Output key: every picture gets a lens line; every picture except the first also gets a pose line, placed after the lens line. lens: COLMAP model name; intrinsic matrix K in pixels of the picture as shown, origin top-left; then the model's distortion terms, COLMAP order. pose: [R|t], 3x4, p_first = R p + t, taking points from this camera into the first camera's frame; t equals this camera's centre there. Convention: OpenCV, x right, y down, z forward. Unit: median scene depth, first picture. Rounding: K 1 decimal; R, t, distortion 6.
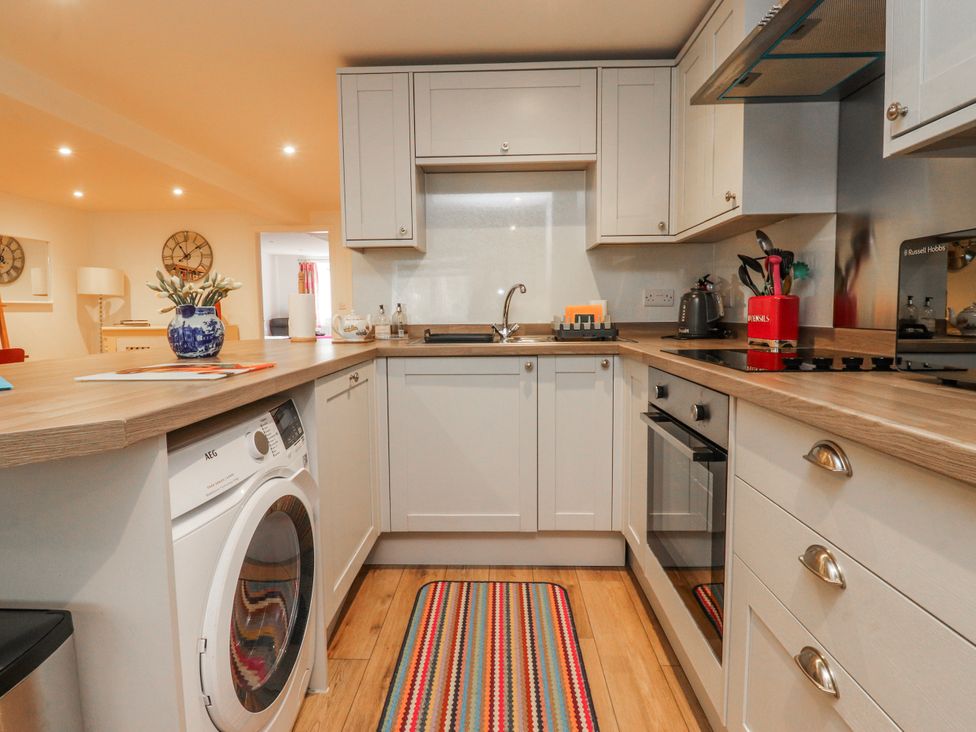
lens RADIAL K [[506.3, 0, 487.0], [0, 506.3, 347.5], [0, 0, 1]] dist [-0.001473, -0.011761]
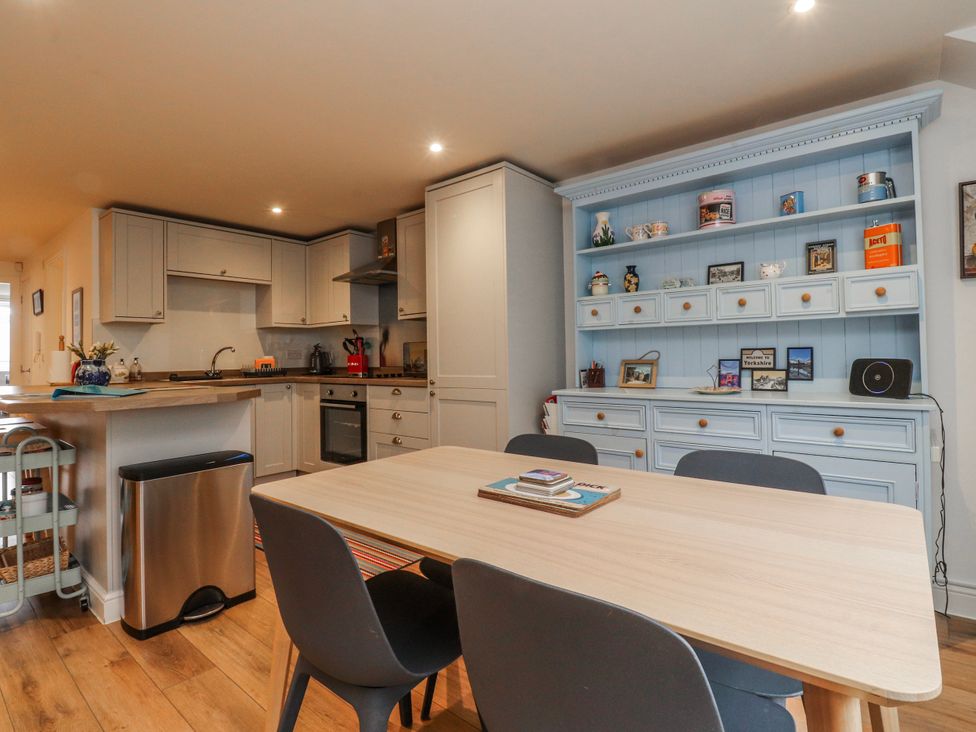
lens RADIAL K [[506.3, 0, 488.1], [0, 506.3, 347.4], [0, 0, 1]] dist [-0.001473, -0.011761]
pose [[0.614974, 0.015482, 0.788395, -0.889635], [0.066220, 0.995262, -0.071199, 0.071022], [-0.785762, 0.095993, 0.611035, -0.910952]]
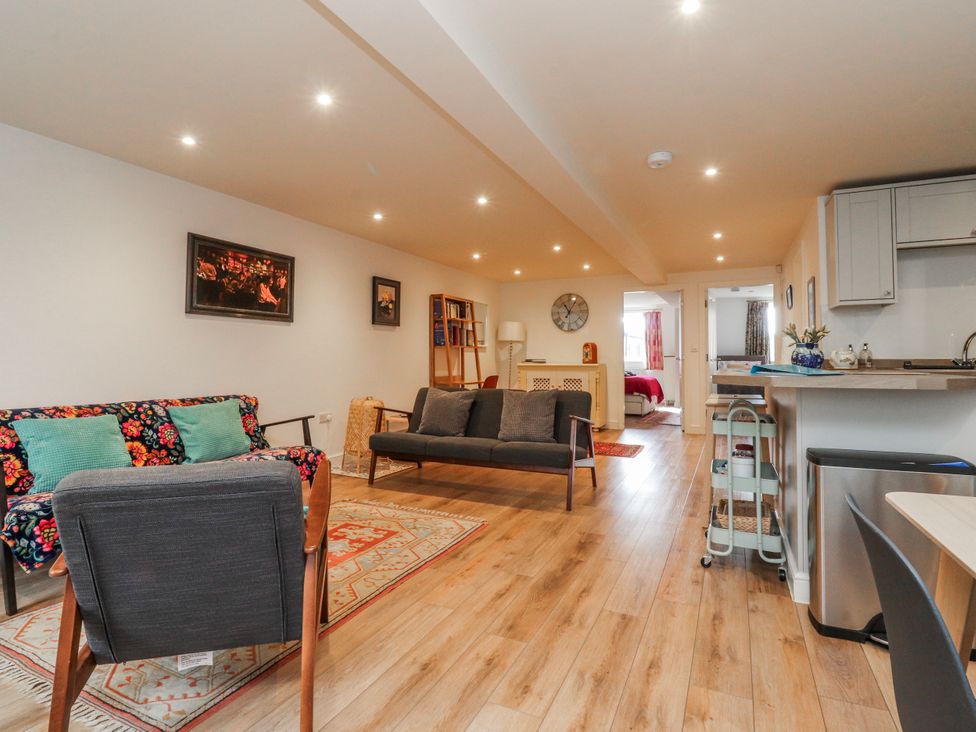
lens RADIAL K [[506.3, 0, 486.5], [0, 506.3, 347.2], [0, 0, 1]] dist [-0.001473, -0.011761]
pose [[0.914513, -0.001044, -0.404555, -0.712869], [-0.037052, 0.995578, -0.086327, 0.102839], [0.402857, 0.093936, 0.910430, -0.860602]]
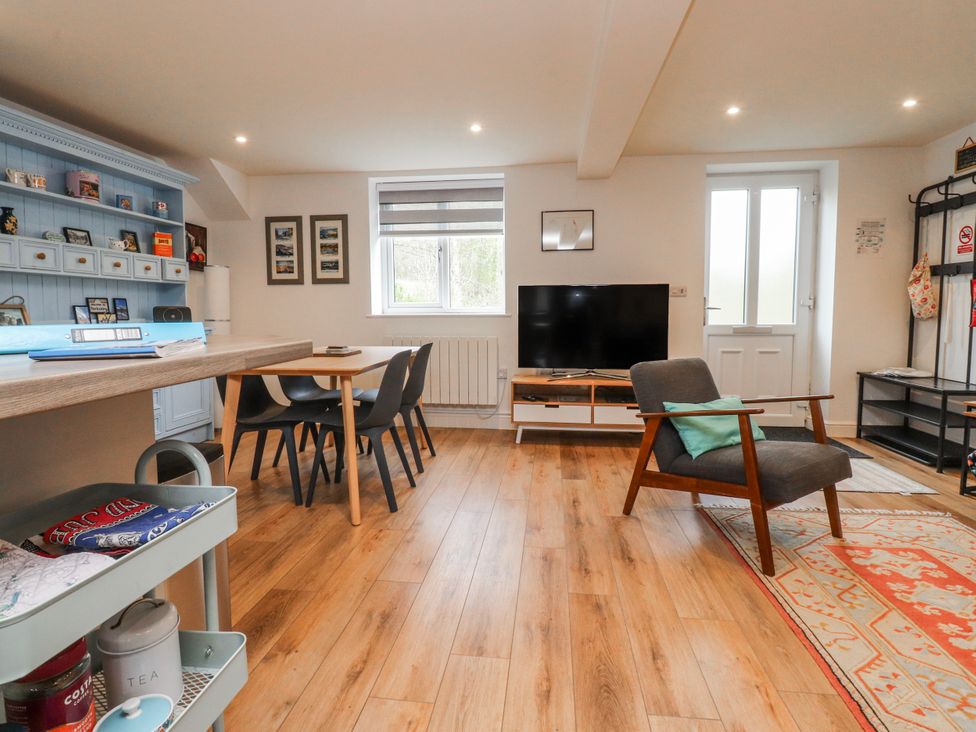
lens RADIAL K [[506.3, 0, 488.7], [0, 506.3, 345.7], [0, 0, 1]] dist [-0.001473, -0.011761]
pose [[-0.996129, 0.008831, 0.087457, -0.949662], [0.020861, 0.990265, 0.137620, -0.015958], [-0.085391, 0.138912, -0.986616, 0.871867]]
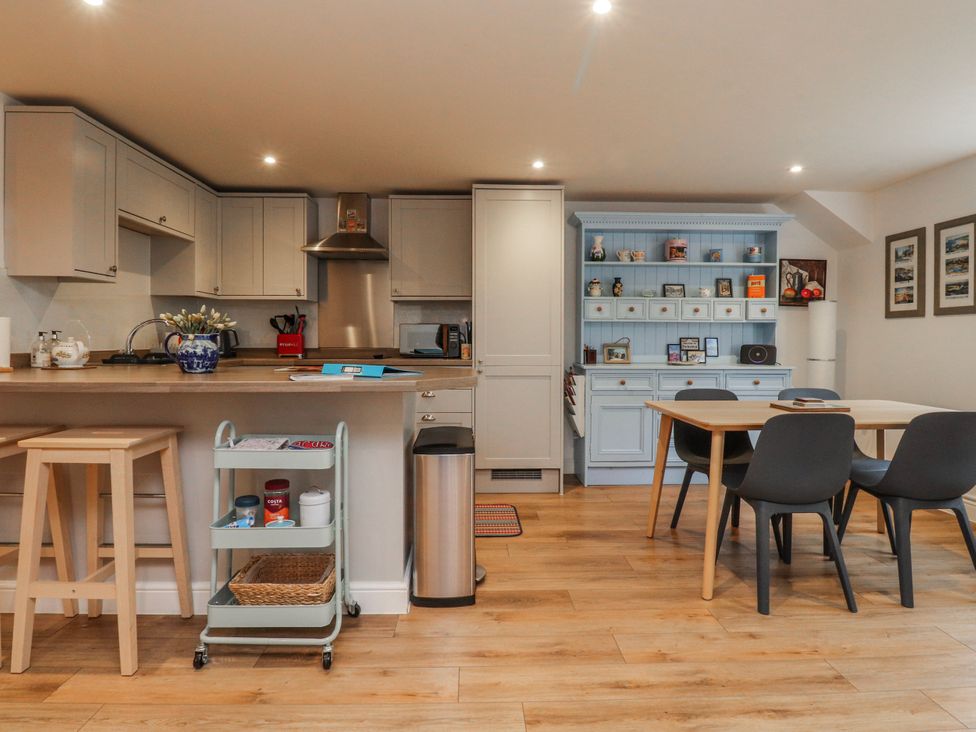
lens RADIAL K [[536.7, 0, 487.7], [0, 536.7, 346.8], [0, 0, 1]] dist [-0.002662, -0.003785]
pose [[-0.067293, -0.002557, 0.997730, -1.616083], [0.068476, 0.997627, 0.007176, -0.005573], [-0.995381, 0.068803, -0.066958, 0.277084]]
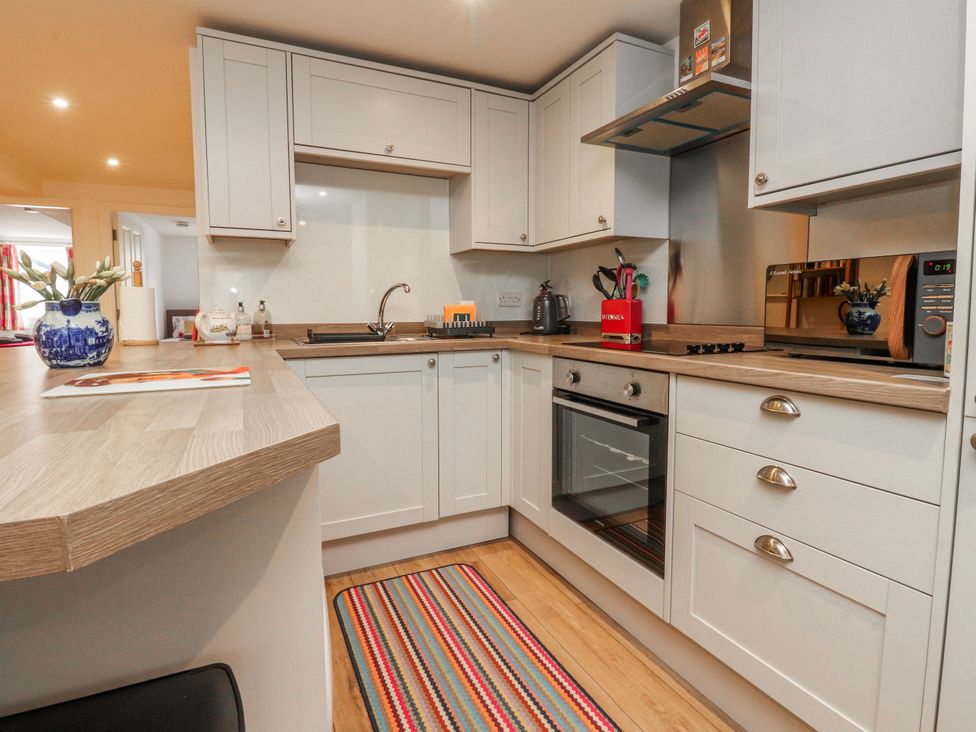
lens RADIAL K [[506.3, 0, 487.0], [0, 506.3, 347.4], [0, 0, 1]] dist [-0.001473, -0.011761]
pose [[0.887820, -0.026389, 0.459434, -0.294859], [0.026401, 0.999631, 0.006399, 0.001680], [-0.459433, 0.006448, 0.888189, 0.014834]]
